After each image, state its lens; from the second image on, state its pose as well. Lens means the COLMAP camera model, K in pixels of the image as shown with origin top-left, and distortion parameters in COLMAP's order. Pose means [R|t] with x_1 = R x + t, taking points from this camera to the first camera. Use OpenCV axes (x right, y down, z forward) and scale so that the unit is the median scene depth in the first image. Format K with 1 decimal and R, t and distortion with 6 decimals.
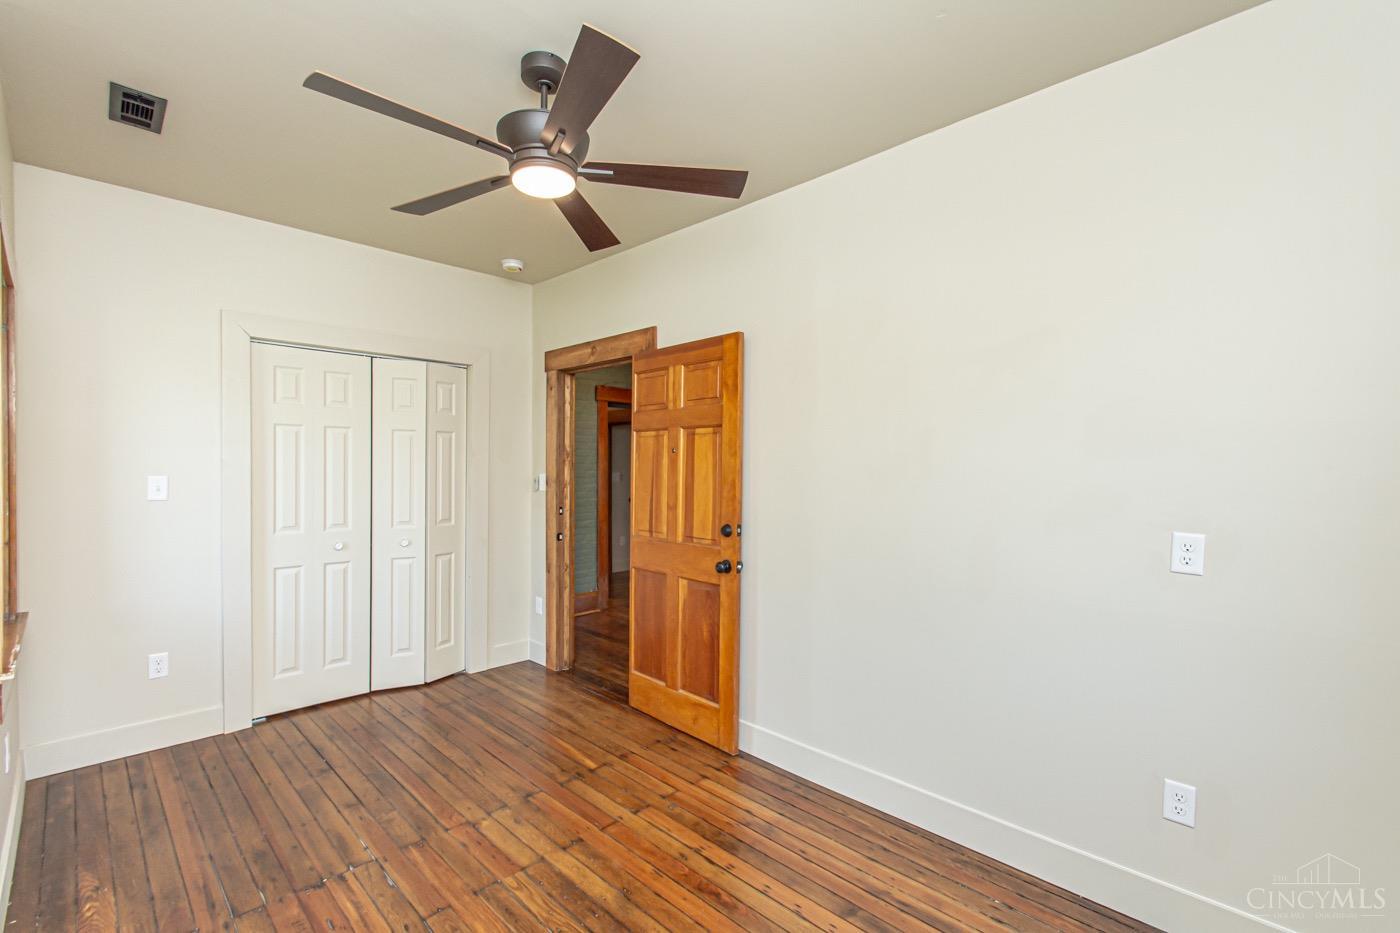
lens RADIAL K [[606.5, 0, 701.8], [0, 606.5, 473.0], [0, 0, 1]] dist [0.001865, -0.000844]
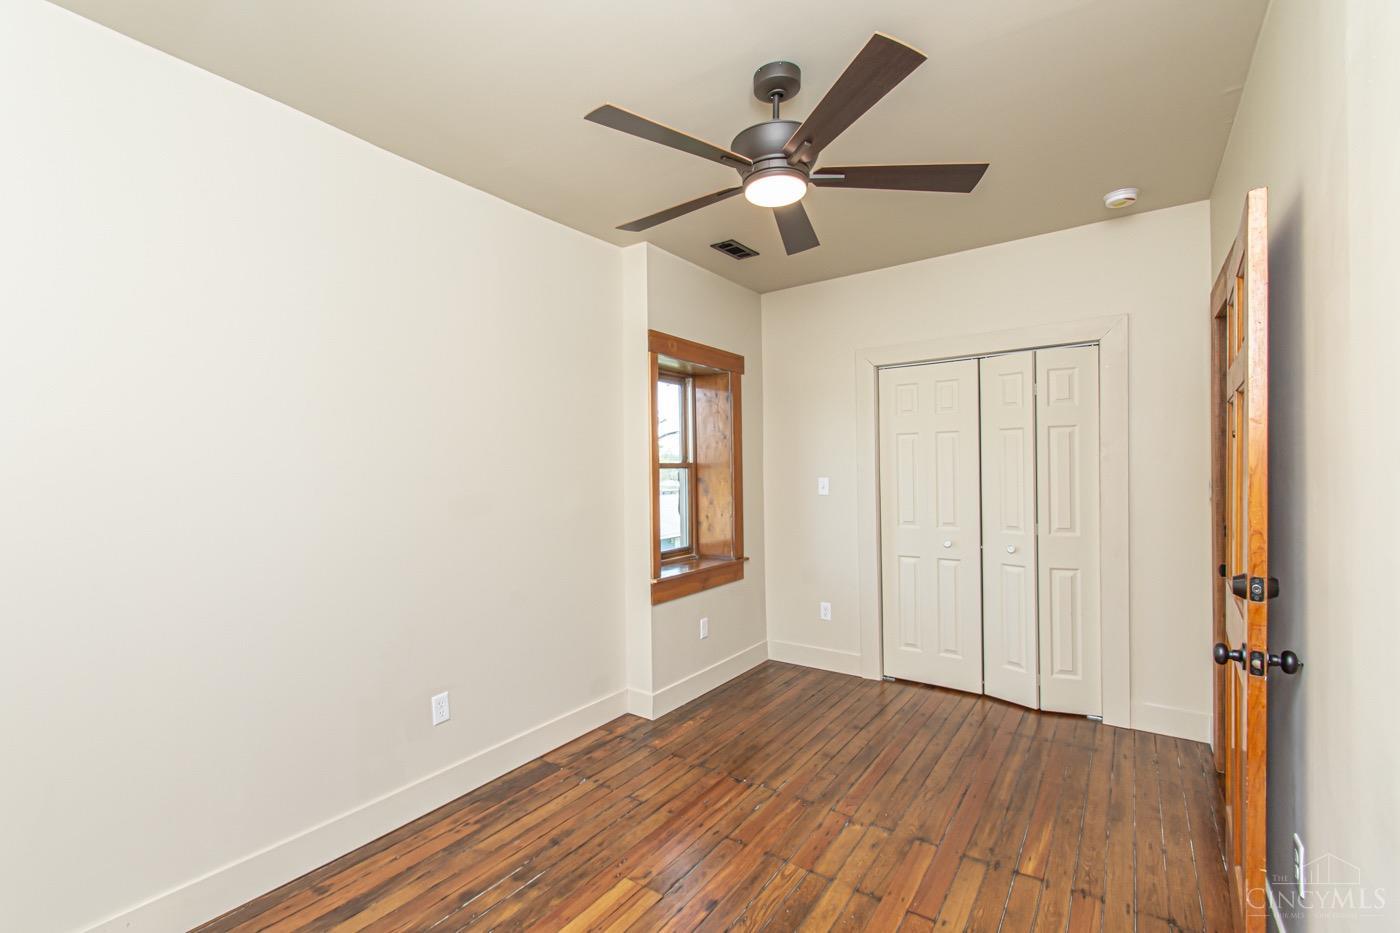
lens RADIAL K [[626.8, 0, 692.6], [0, 626.8, 474.9], [0, 0, 1]] dist [0.010967, -0.006612]
pose [[0.141880, -0.004928, -0.989872, 0.521789], [0.007132, 0.999967, -0.003956, 0.001176], [0.989858, -0.006499, 0.141911, 0.490083]]
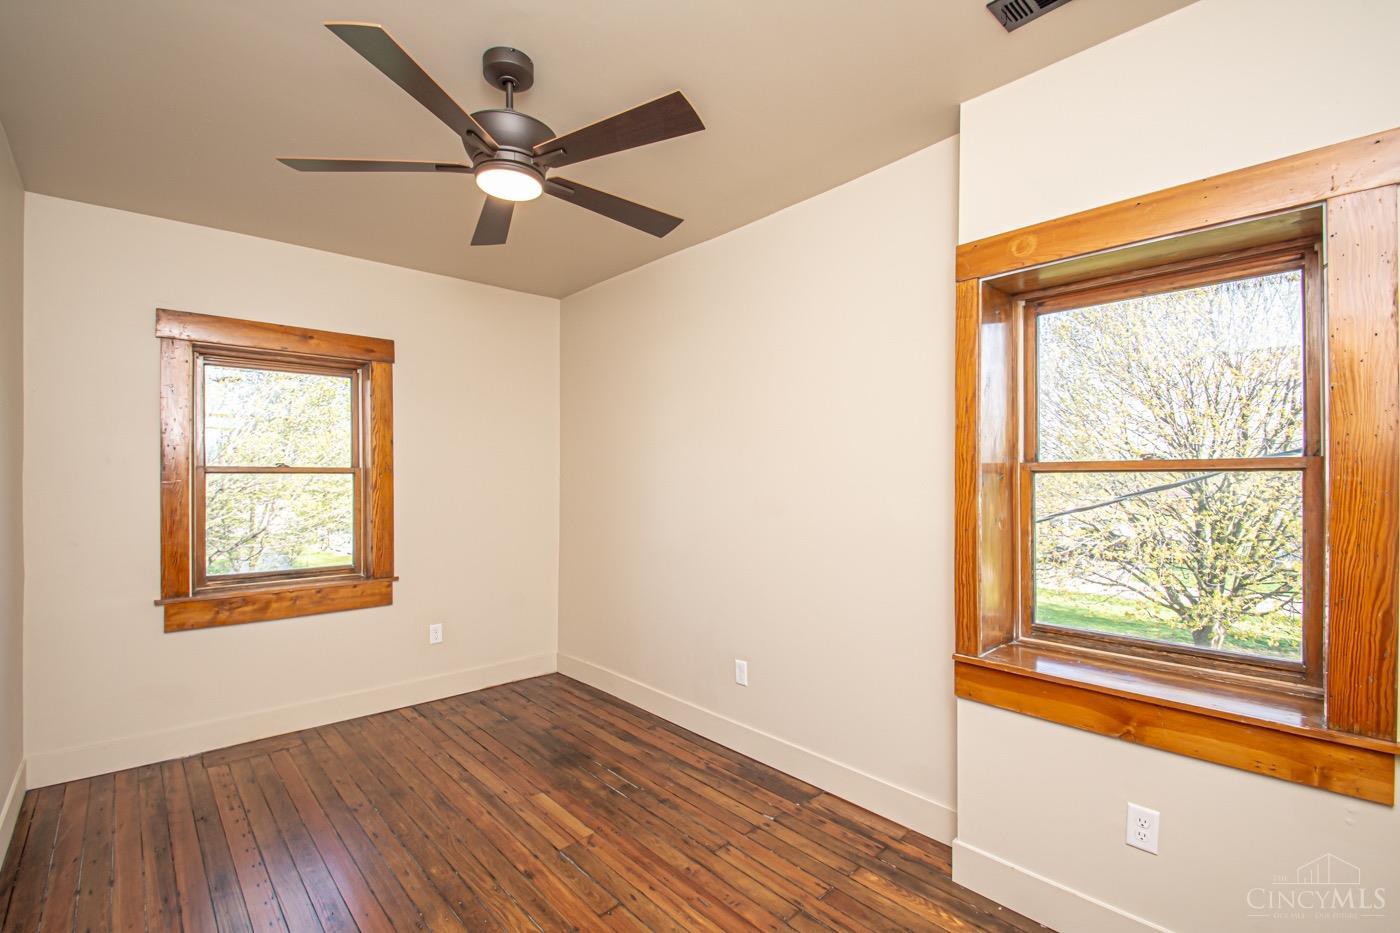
lens RADIAL K [[626.8, 0, 669.2], [0, 626.8, 466.1], [0, 0, 1]] dist [0.010967, -0.006612]
pose [[-0.994518, -0.010677, 0.104021, -0.421775], [-0.011508, 0.999906, -0.007393, -0.013293], [-0.103932, -0.008550, -0.994548, 1.357732]]
